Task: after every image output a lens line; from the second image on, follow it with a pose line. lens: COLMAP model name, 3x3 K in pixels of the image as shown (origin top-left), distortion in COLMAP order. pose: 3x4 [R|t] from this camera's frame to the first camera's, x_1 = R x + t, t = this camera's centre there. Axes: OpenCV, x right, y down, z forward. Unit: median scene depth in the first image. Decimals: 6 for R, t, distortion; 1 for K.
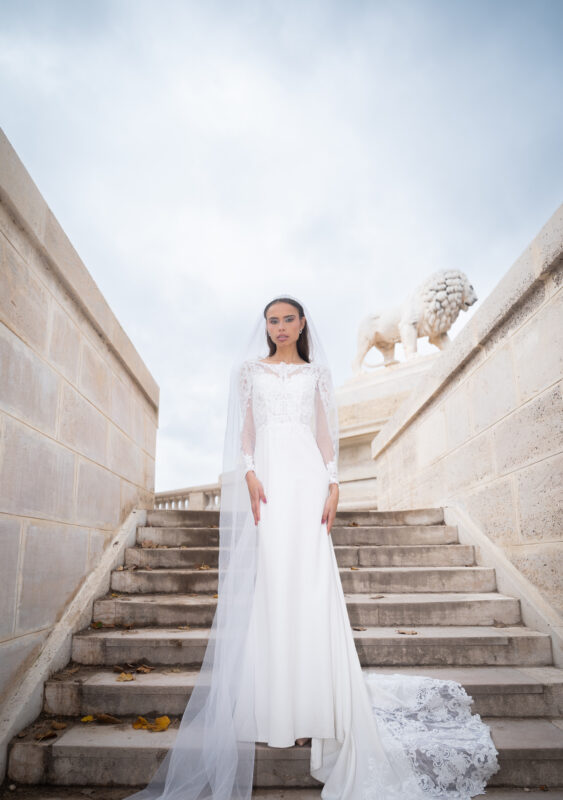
lens RADIAL K [[601.3, 0, 281.5], [0, 601.3, 400.0], [0, 0, 1]] dist [0.000807, 0.000220]
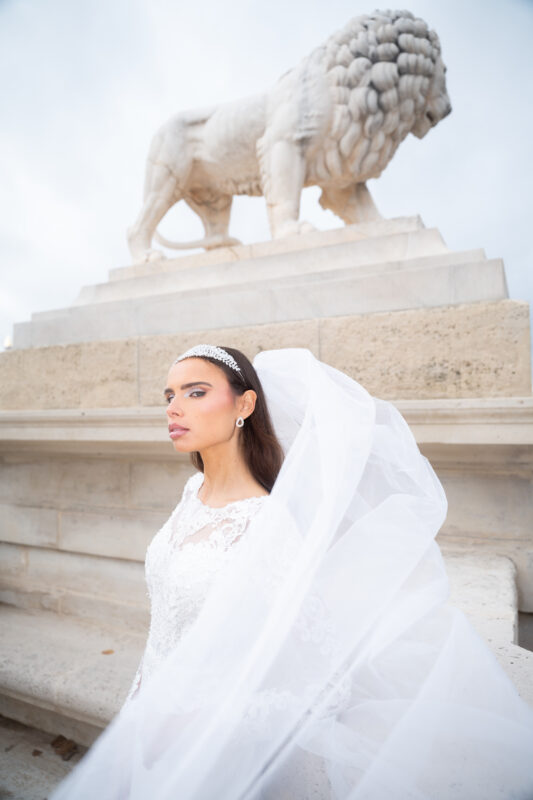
lens RADIAL K [[532.8, 0, 266.5], [0, 532.8, 400.0], [0, 0, 1]] dist [-0.001287, -0.002006]
pose [[0.921812, 0.034662, 0.386083, 0.074518], [-0.106701, 0.980207, 0.166759, -0.020102], [-0.372662, -0.194916, 0.907266, 0.675694]]
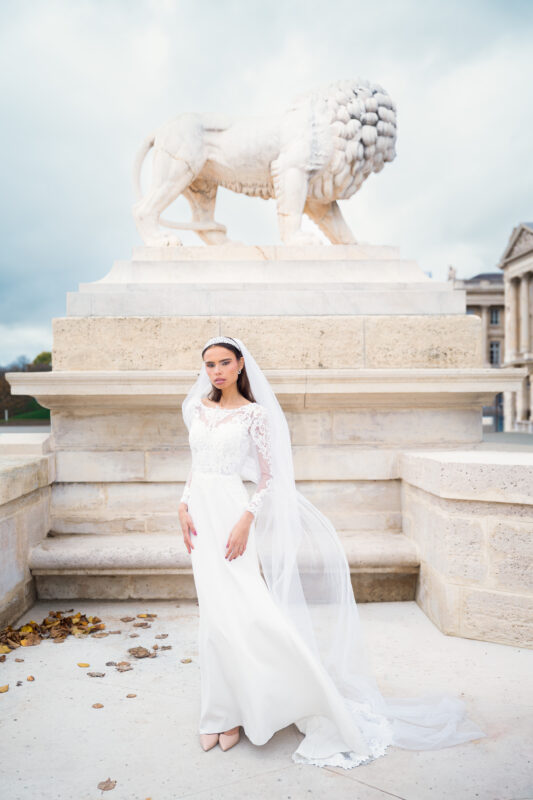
lens RADIAL K [[822.6, 0, 266.5], [0, 822.6, 400.0], [0, 0, 1]] dist [0.021144, 0.013928]
pose [[0.638002, 0.009979, 0.769970, -0.347445], [-0.192066, 0.970375, 0.146570, -0.034697], [-0.745698, -0.241397, 0.621018, 0.551541]]
